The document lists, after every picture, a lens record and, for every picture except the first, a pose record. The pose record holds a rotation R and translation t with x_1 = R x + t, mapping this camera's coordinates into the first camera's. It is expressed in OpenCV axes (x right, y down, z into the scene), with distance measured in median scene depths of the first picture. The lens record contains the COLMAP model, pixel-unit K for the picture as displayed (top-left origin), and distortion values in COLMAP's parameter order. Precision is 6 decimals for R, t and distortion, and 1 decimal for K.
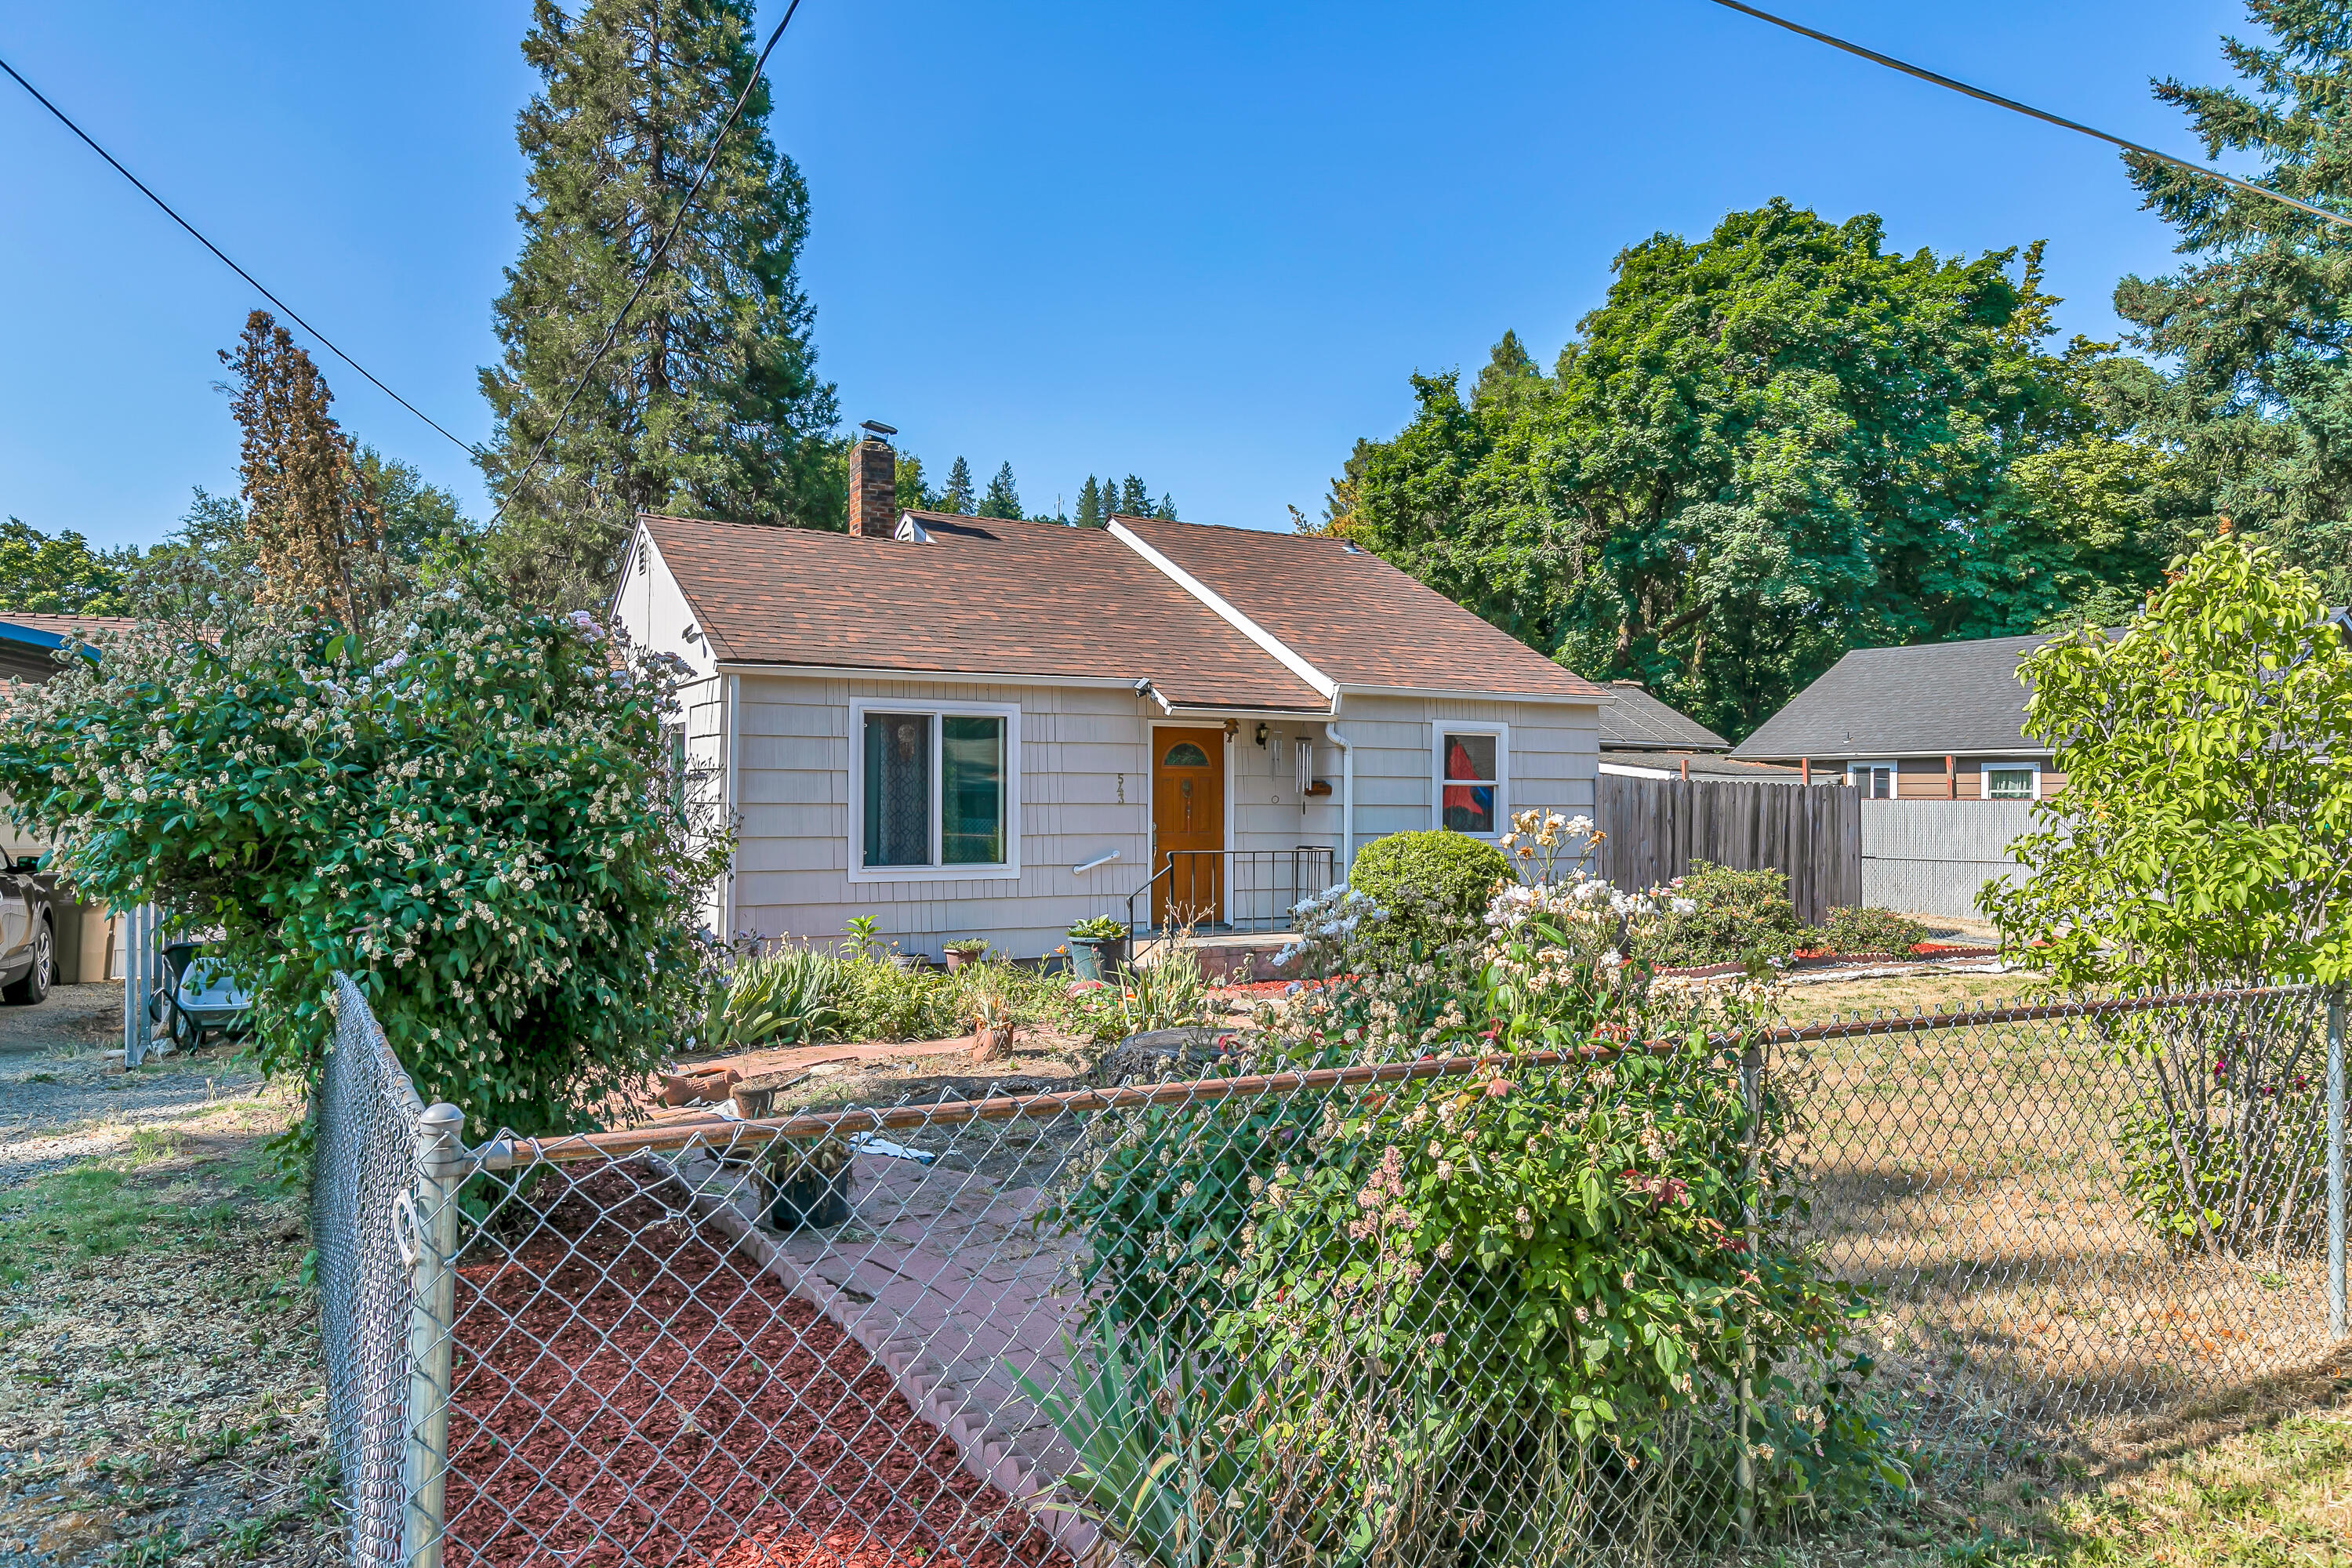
lens RADIAL K [[1555.1, 0, 1175.8], [0, 1555.1, 791.3], [0, 0, 1]] dist [0.003850, 0.036072]
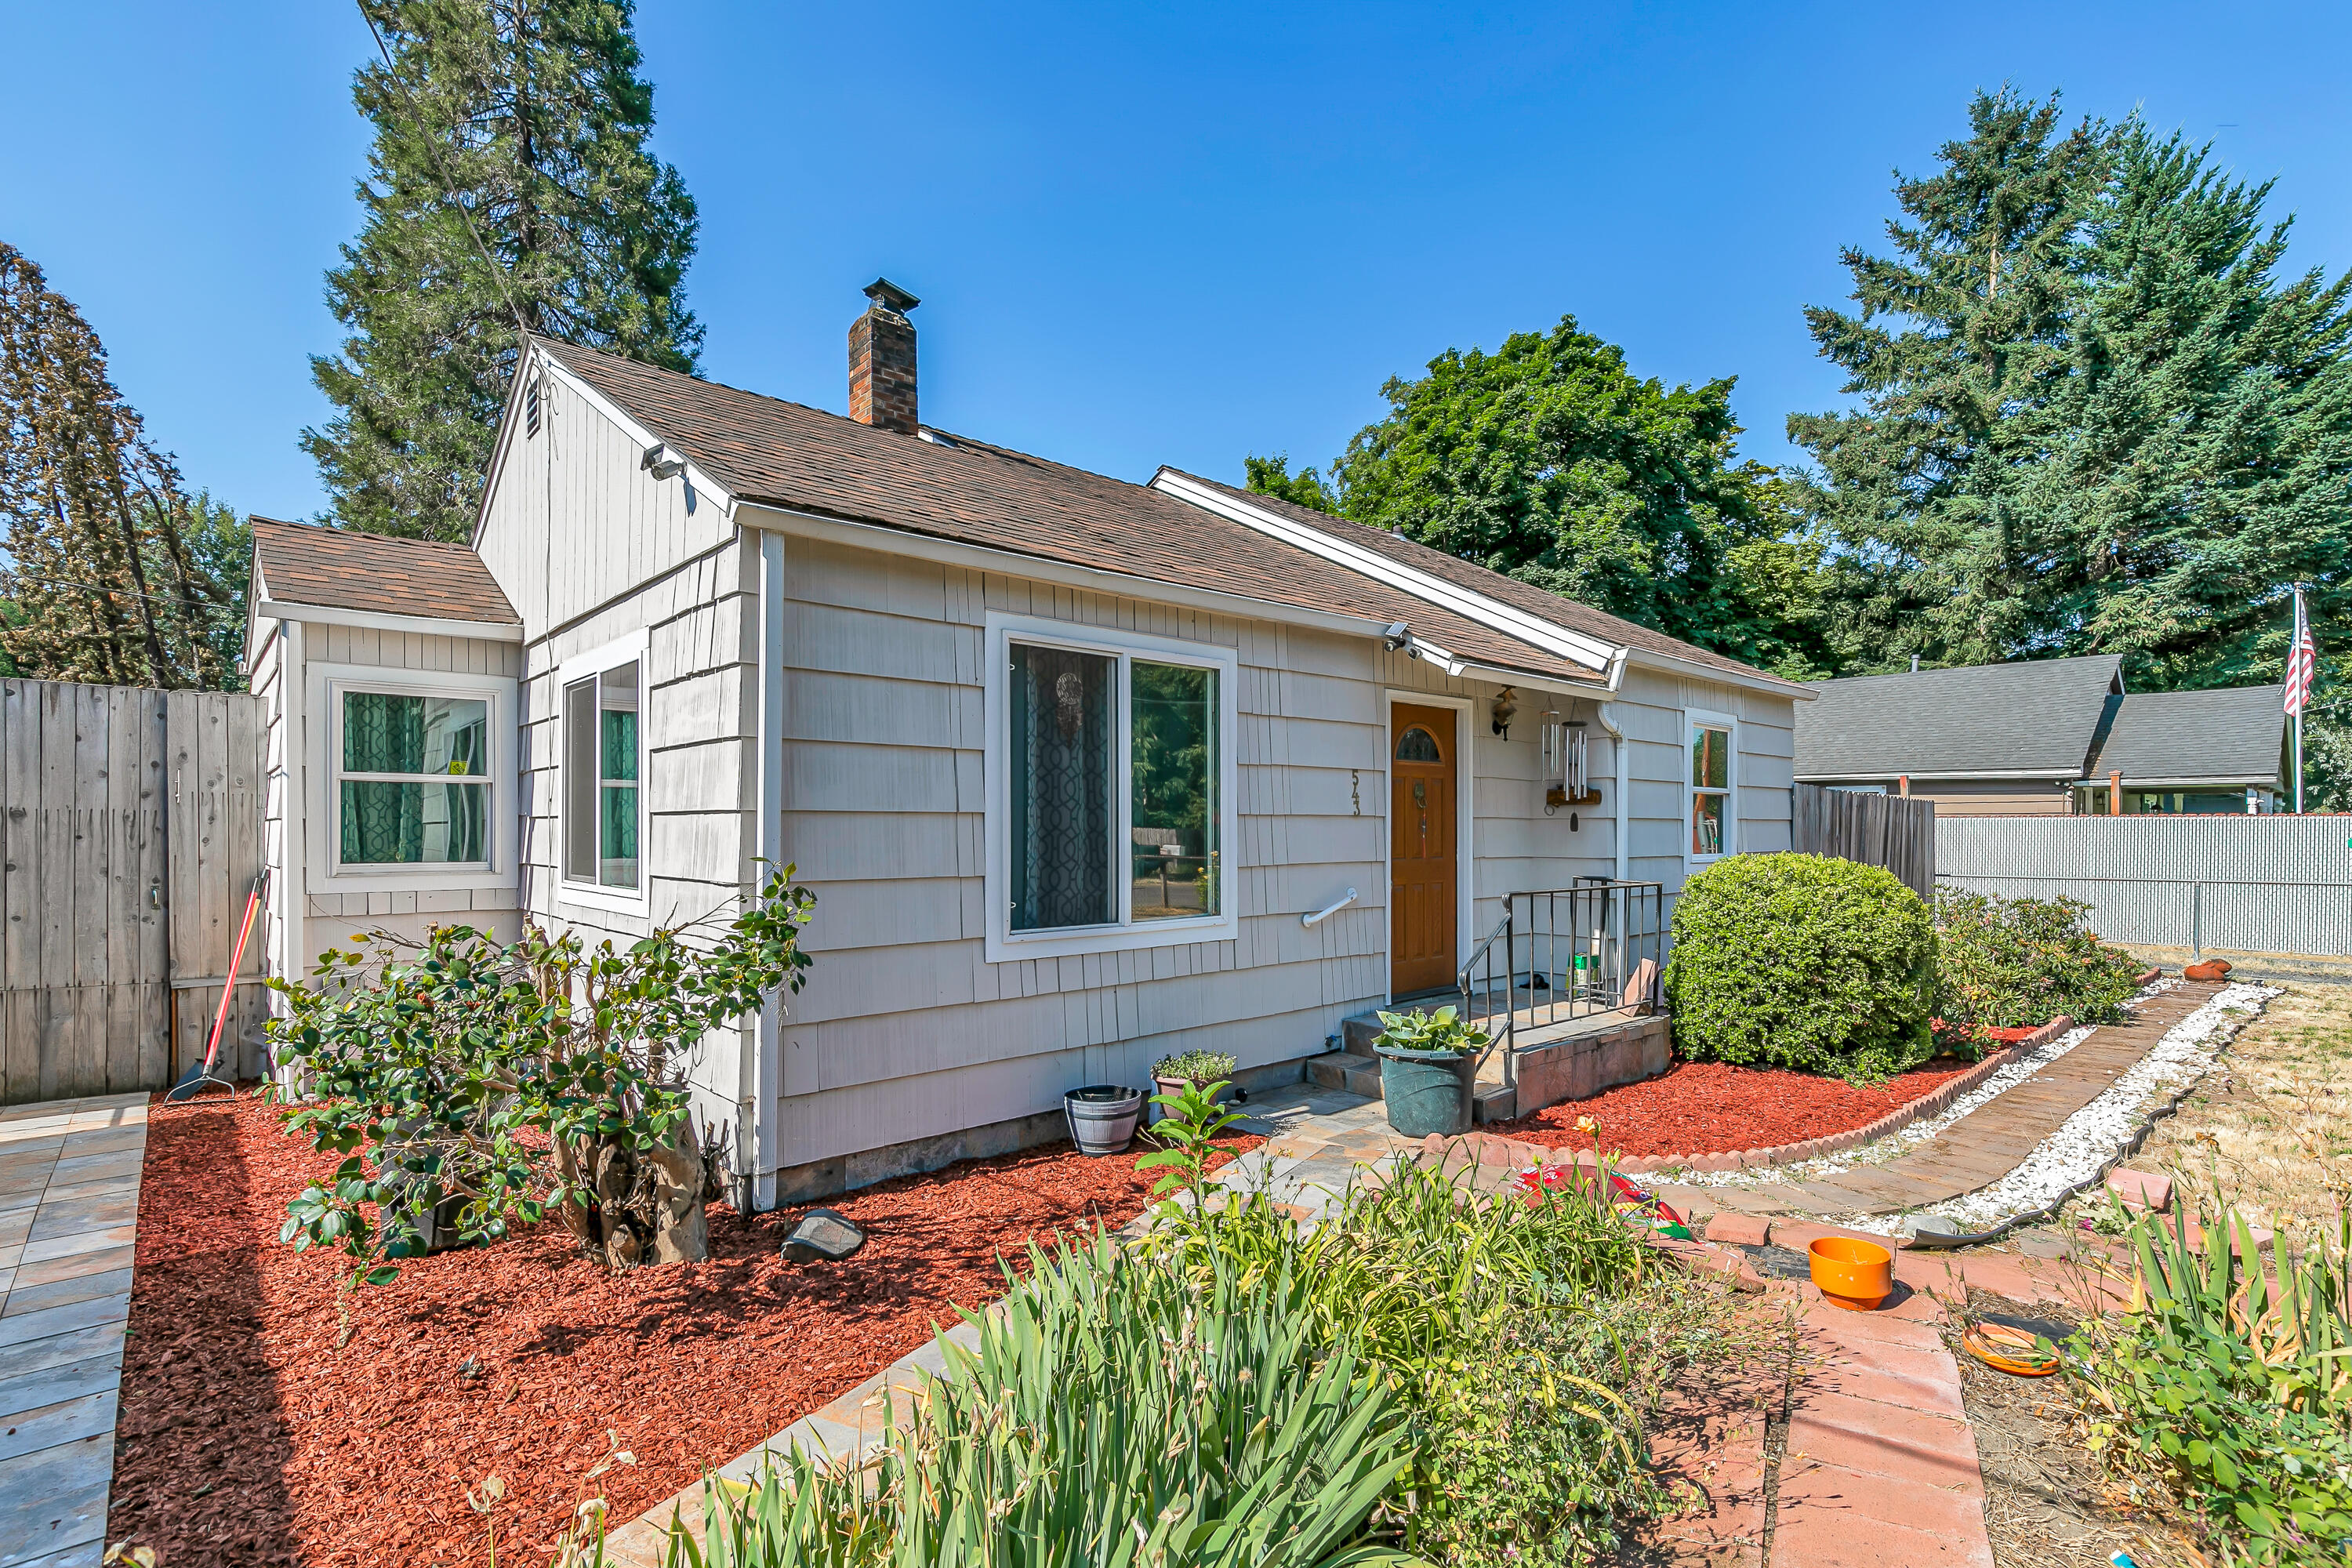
lens RADIAL K [[1095.8, 0, 1172.9], [0, 1095.8, 836.5], [0, 0, 1]] dist [0.011900, 0.001343]
pose [[0.977237, -0.006594, 0.212048, -0.094172], [0.004078, 0.999916, 0.012302, 0.004731], [-0.212111, -0.011157, 0.977182, 0.259219]]
